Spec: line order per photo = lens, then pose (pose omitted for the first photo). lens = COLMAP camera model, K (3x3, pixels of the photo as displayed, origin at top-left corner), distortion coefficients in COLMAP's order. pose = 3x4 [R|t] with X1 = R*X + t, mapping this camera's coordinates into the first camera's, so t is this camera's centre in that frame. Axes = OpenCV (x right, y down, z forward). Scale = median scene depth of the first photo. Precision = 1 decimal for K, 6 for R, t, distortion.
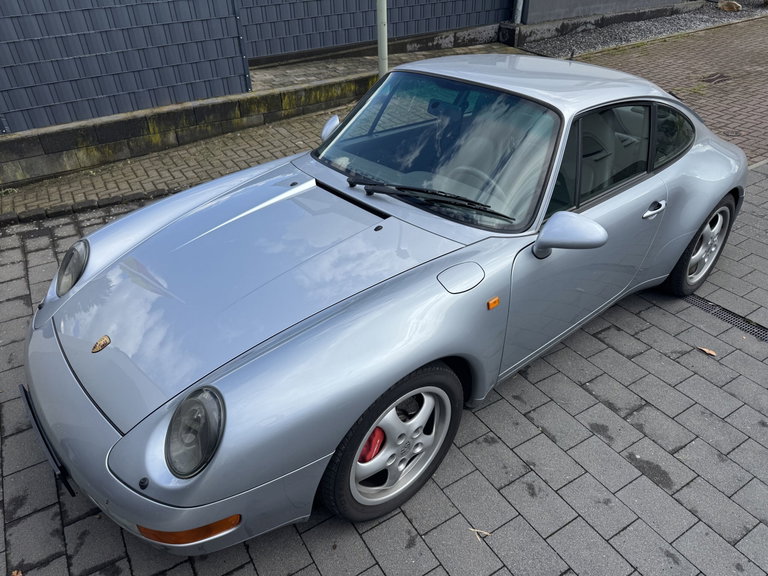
lens RADIAL K [[539.9, 0, 387.2], [0, 539.9, 282.8], [0, 0, 1]] dist [0.046919, -0.056176]
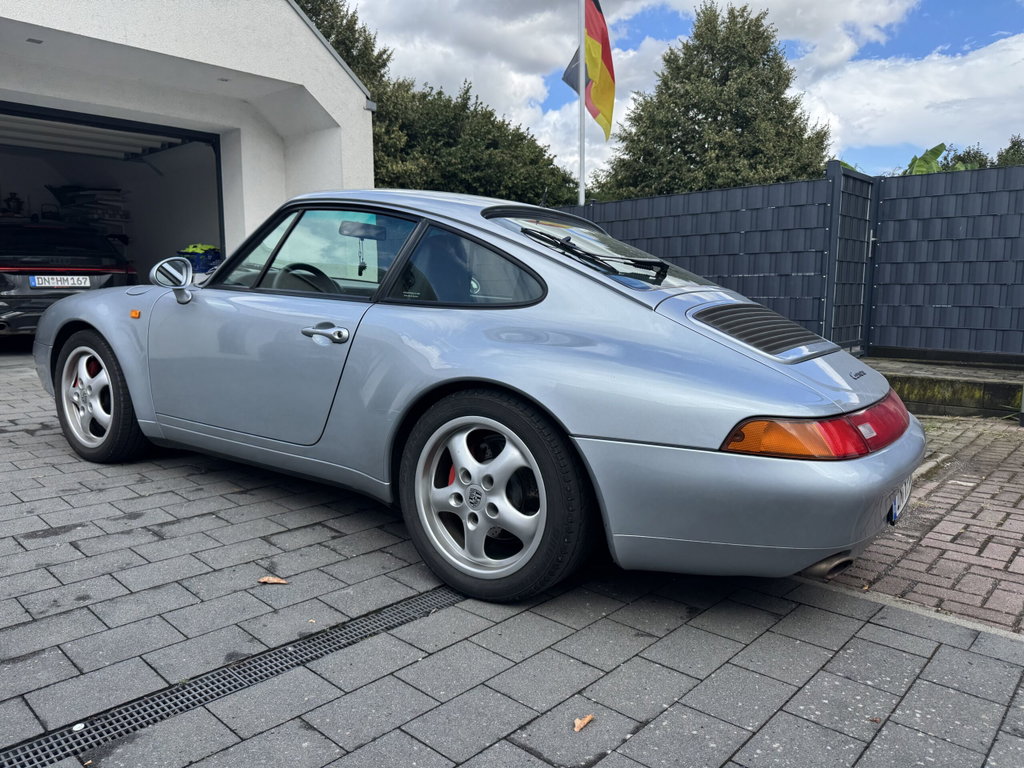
lens RADIAL K [[719.9, 0, 516.3], [0, 719.9, 377.0], [0, 0, 1]] dist [0.046919, -0.056176]
pose [[0.273717, 0.140854, -0.951441, 1.685089], [-0.549121, 0.835037, -0.034353, -0.214847], [0.789649, 0.531859, 0.305909, 1.057550]]
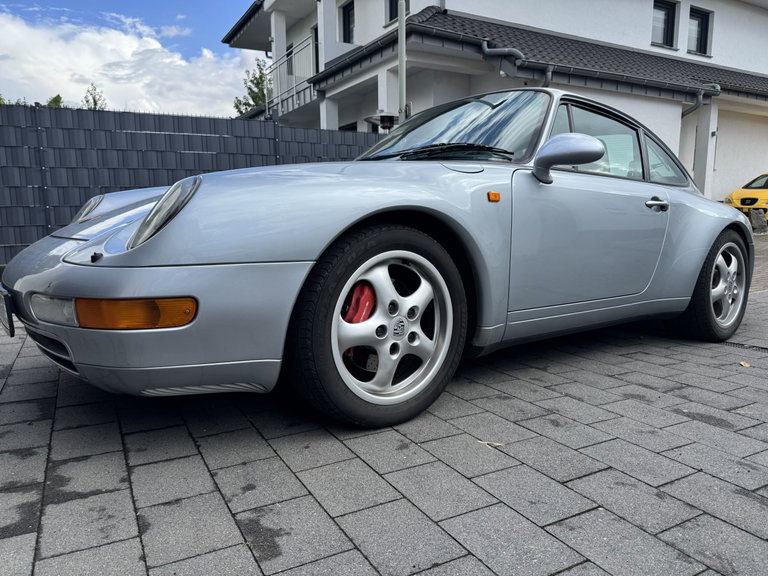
lens RADIAL K [[539.9, 0, 387.2], [0, 539.9, 282.8], [0, 0, 1]] dist [0.046919, -0.056176]
pose [[0.998730, 0.018719, -0.046778, 0.045001], [-0.037509, 0.896122, -0.442221, 0.521884], [0.033641, 0.443413, 0.895686, 0.160648]]
